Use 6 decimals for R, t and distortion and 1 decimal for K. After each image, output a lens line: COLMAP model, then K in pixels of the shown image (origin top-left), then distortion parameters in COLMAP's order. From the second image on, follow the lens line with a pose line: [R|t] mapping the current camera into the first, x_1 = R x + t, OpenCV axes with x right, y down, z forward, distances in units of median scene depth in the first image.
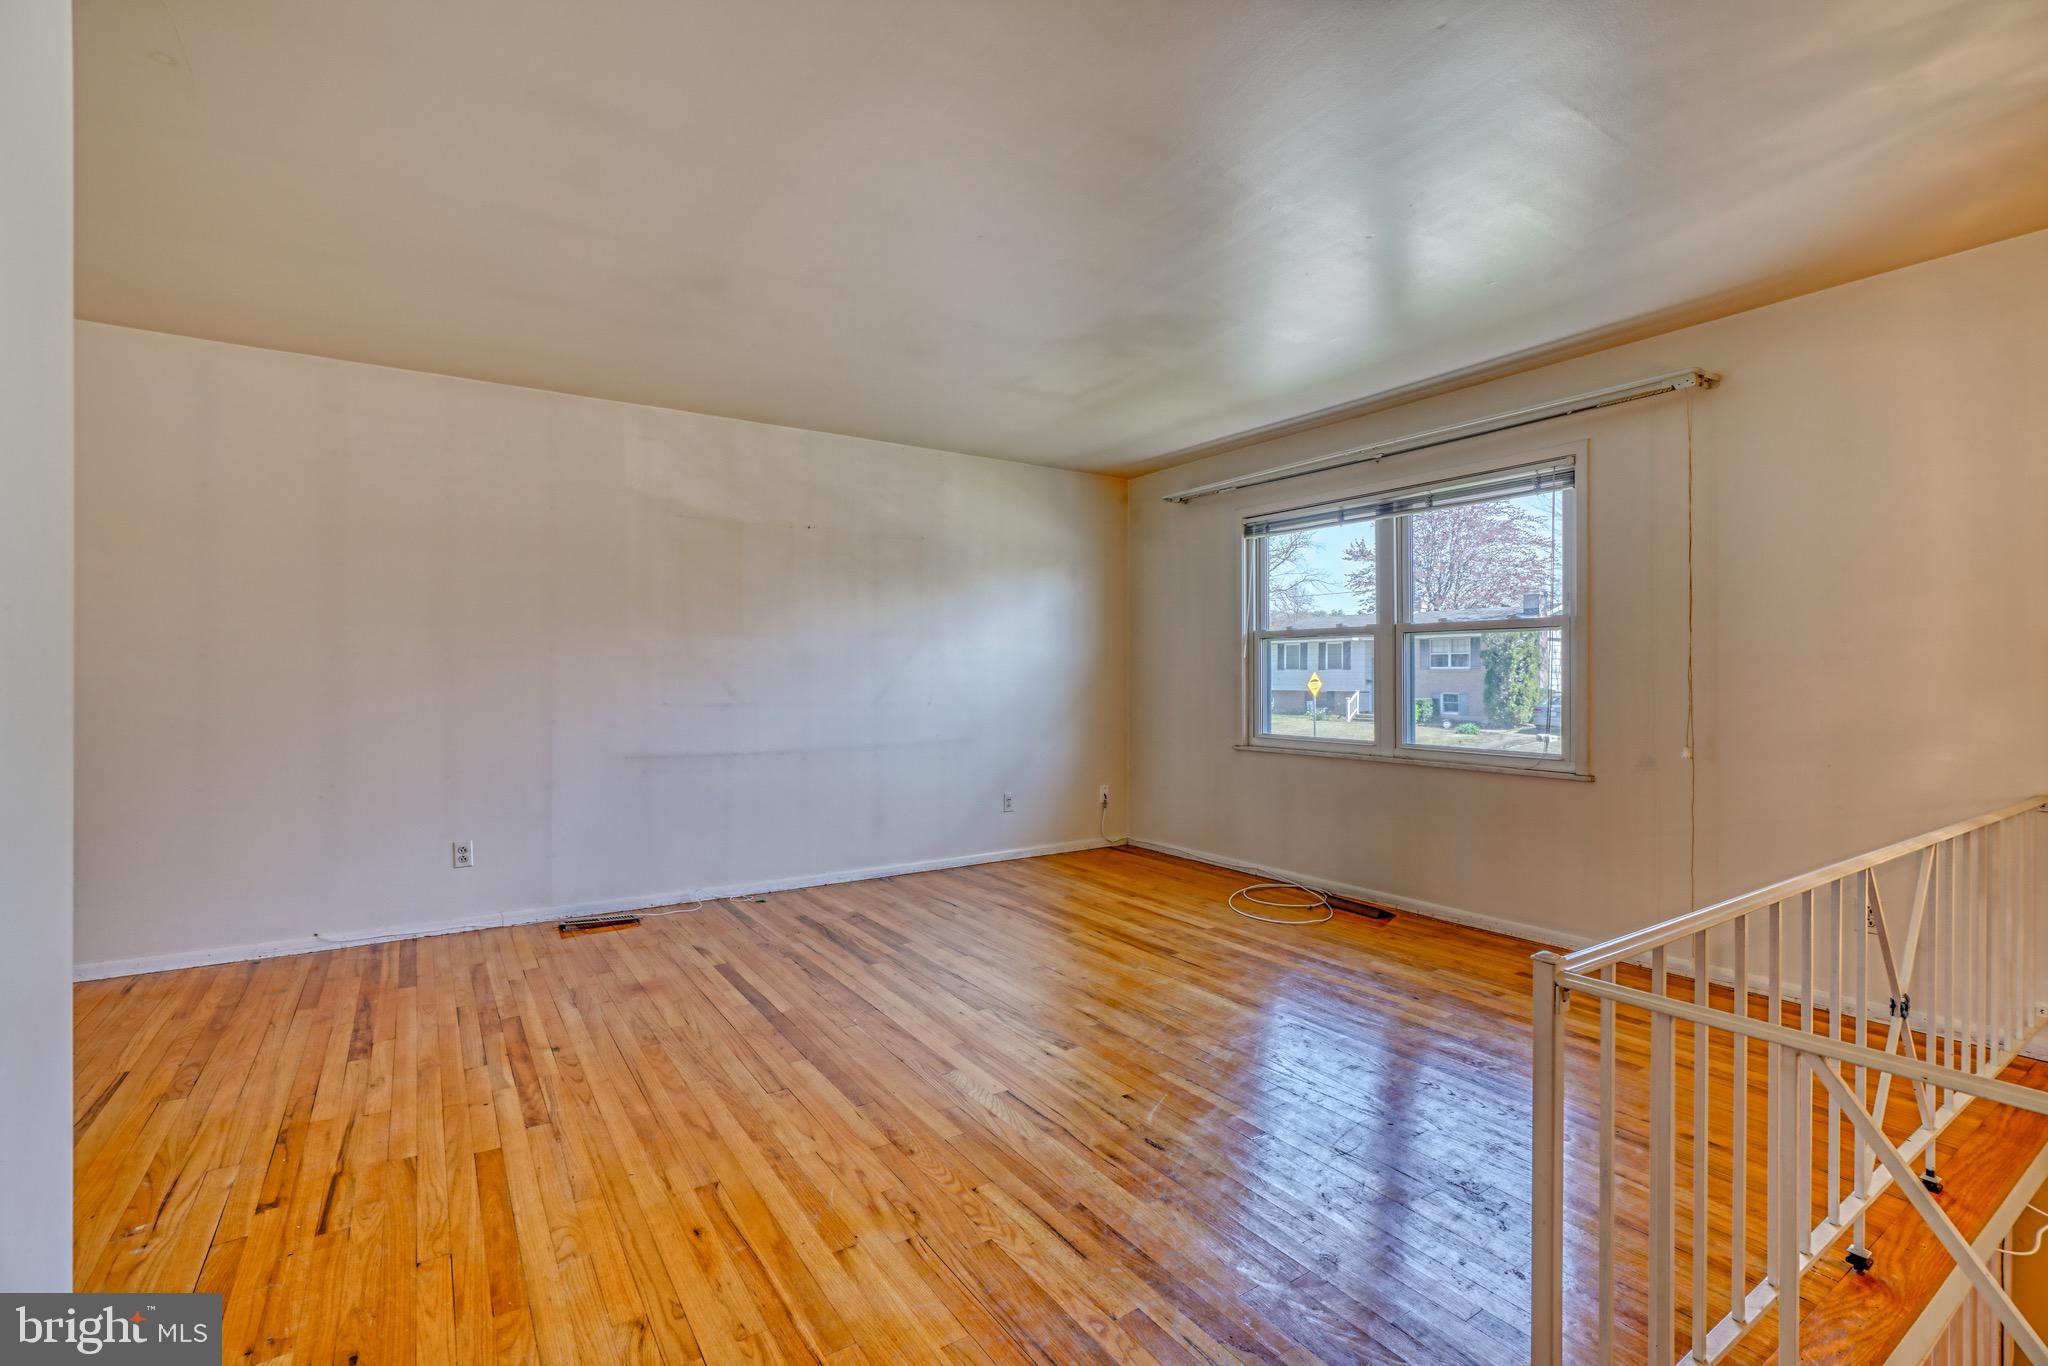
lens RADIAL K [[913.1, 0, 1021.8], [0, 913.1, 669.2], [0, 0, 1]] dist [-0.009501, 0.002756]
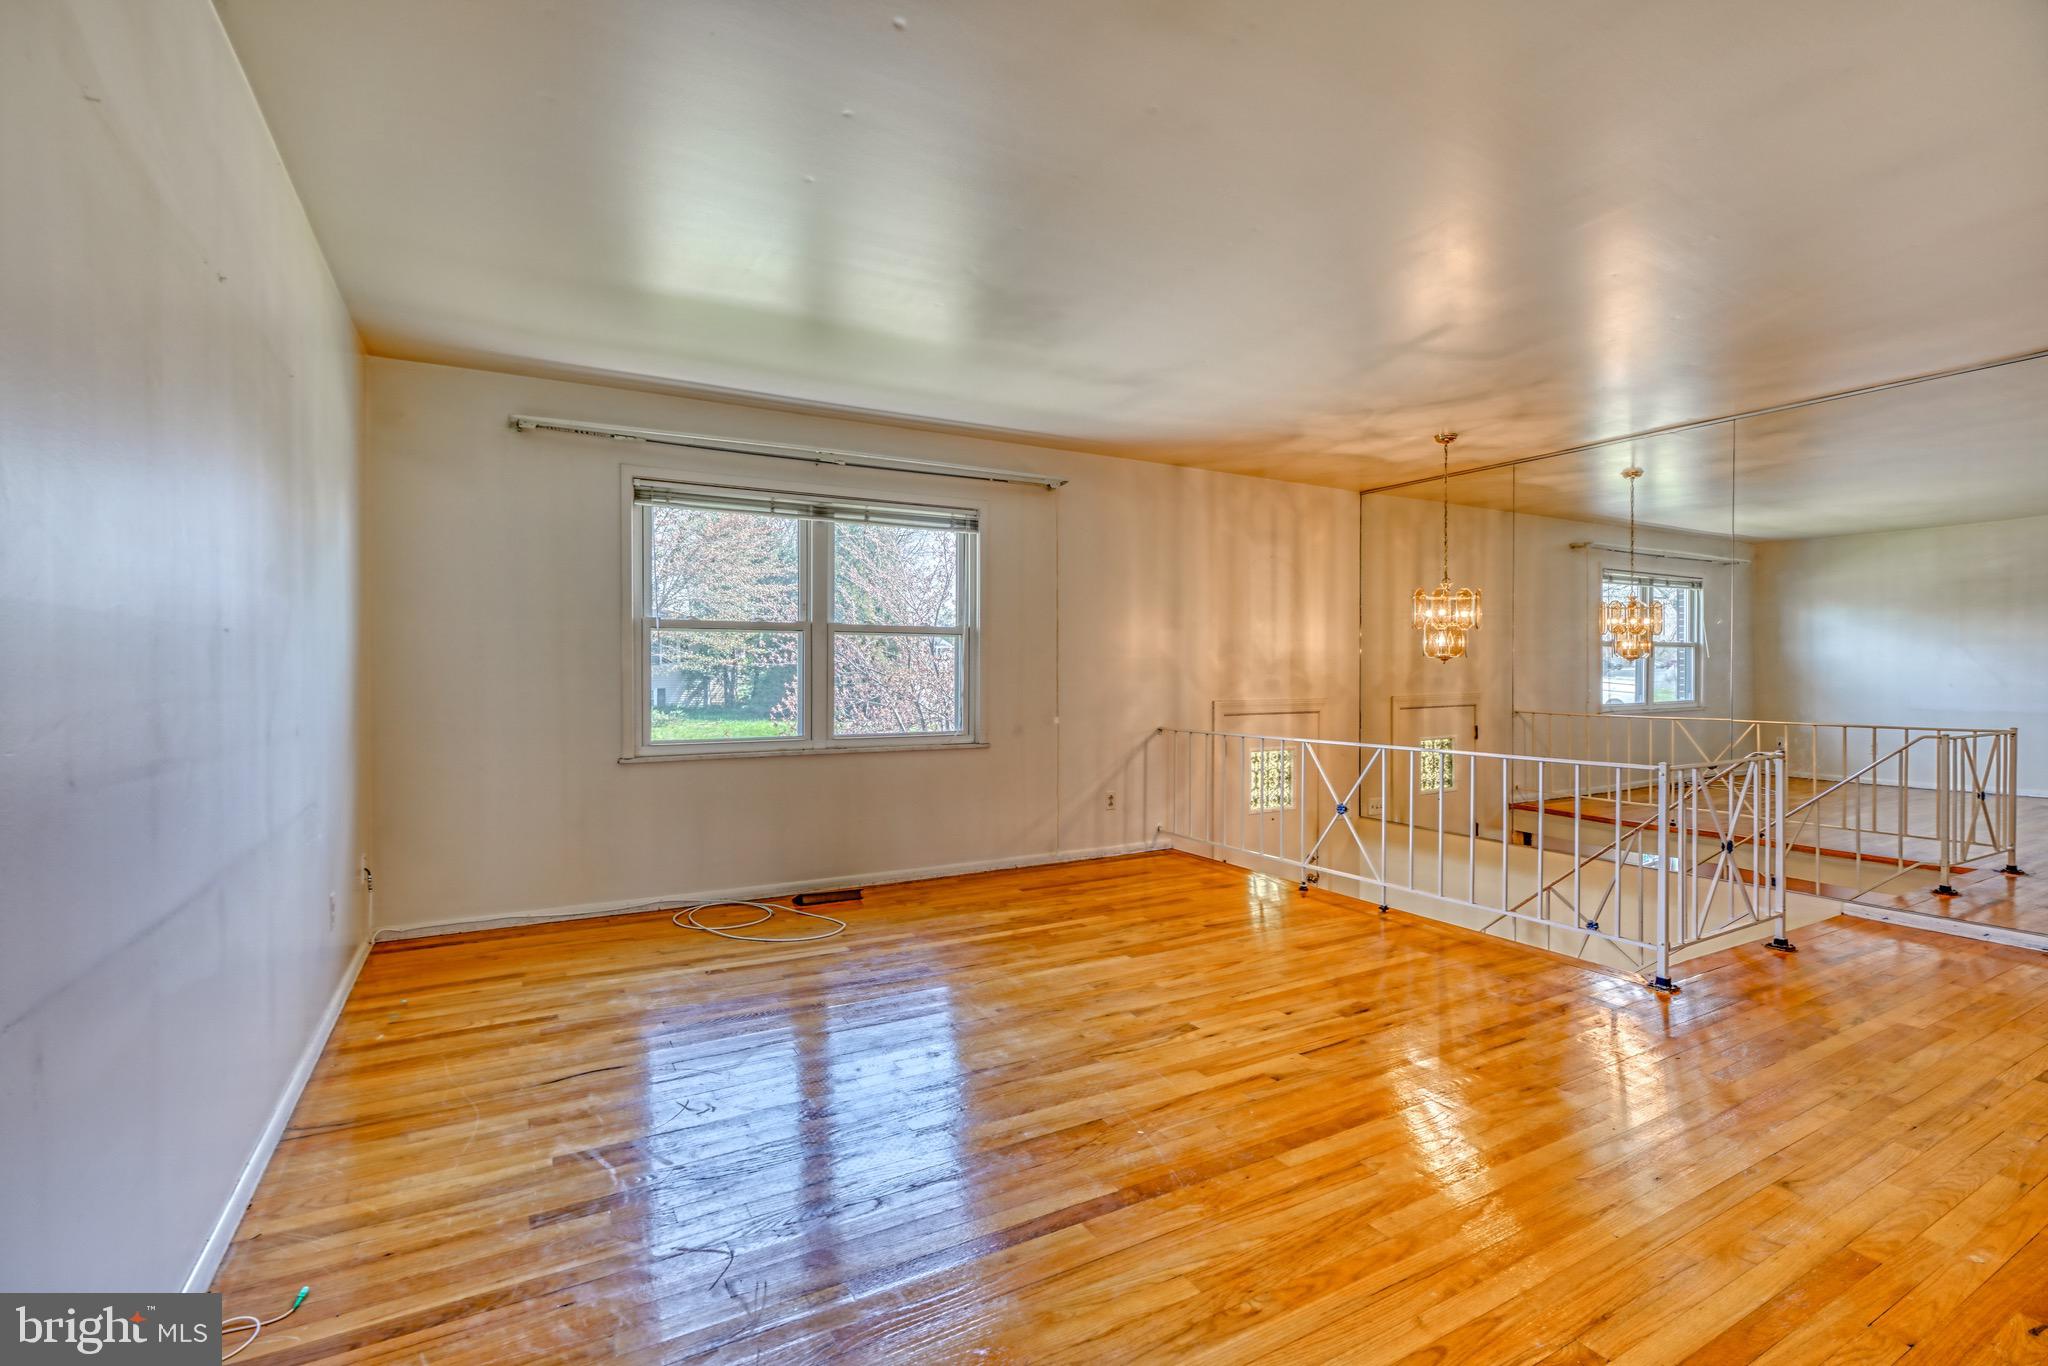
lens RADIAL K [[913.1, 0, 1005.7], [0, 913.1, 676.6], [0, 0, 1]] dist [-0.009501, 0.002756]
pose [[0.084244, -0.005070, 0.996432, -0.710366], [-0.005905, 0.999967, 0.005587, 0.006277], [-0.996428, -0.006355, 0.084211, 0.796808]]
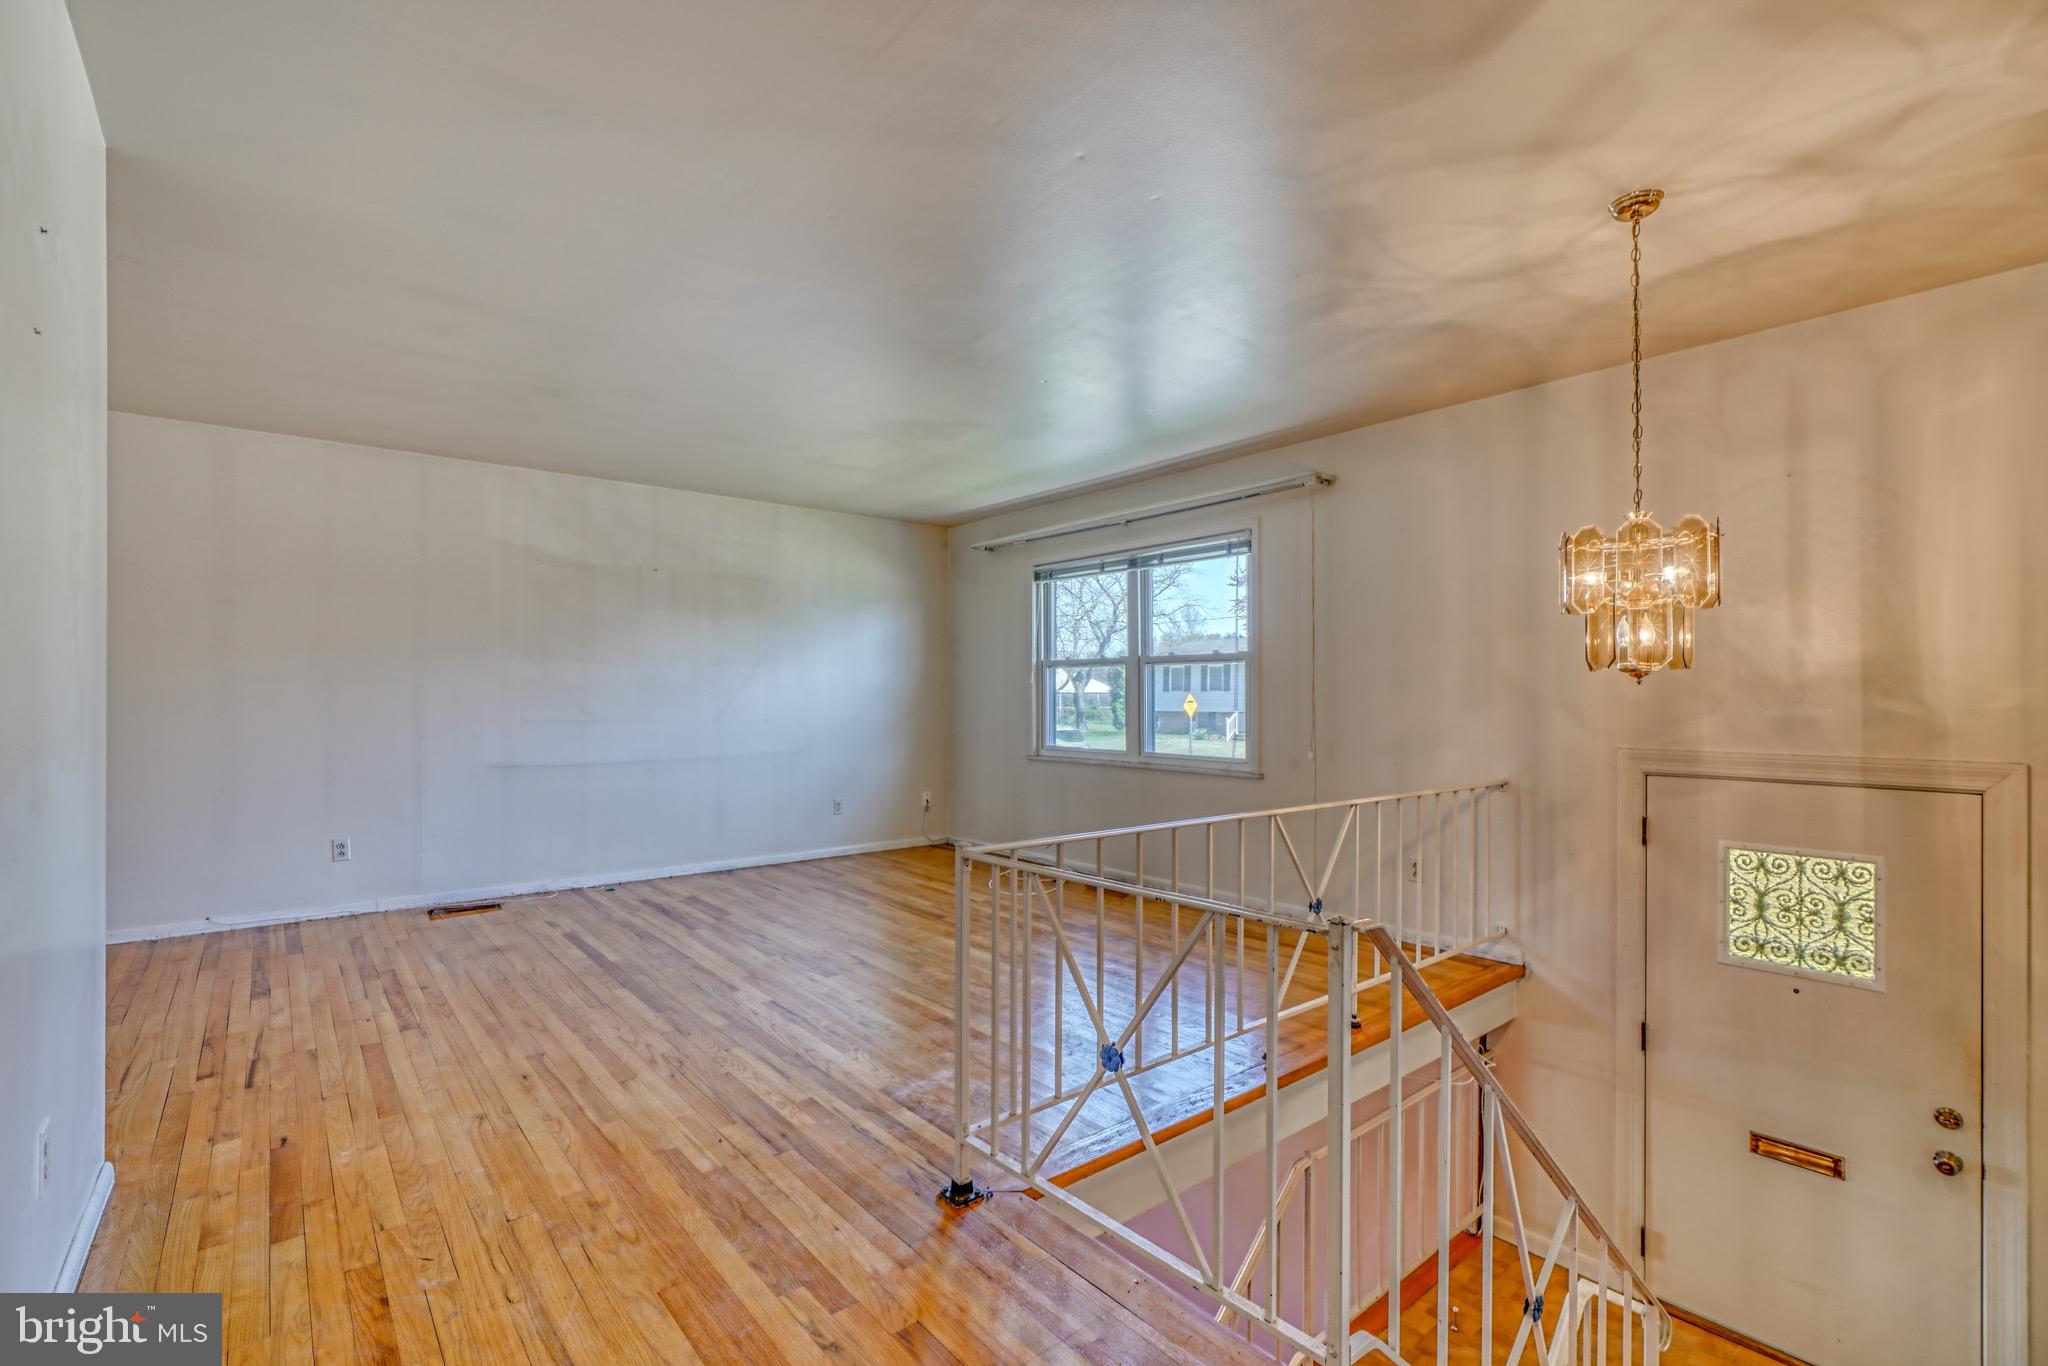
lens RADIAL K [[913.1, 0, 1014.7], [0, 913.1, 694.4], [0, 0, 1]] dist [-0.009501, 0.002756]
pose [[0.994995, 0.001816, 0.099904, 0.132082], [-0.002266, 0.999988, 0.004387, -0.002846], [-0.099895, -0.004592, 0.994987, -0.251736]]
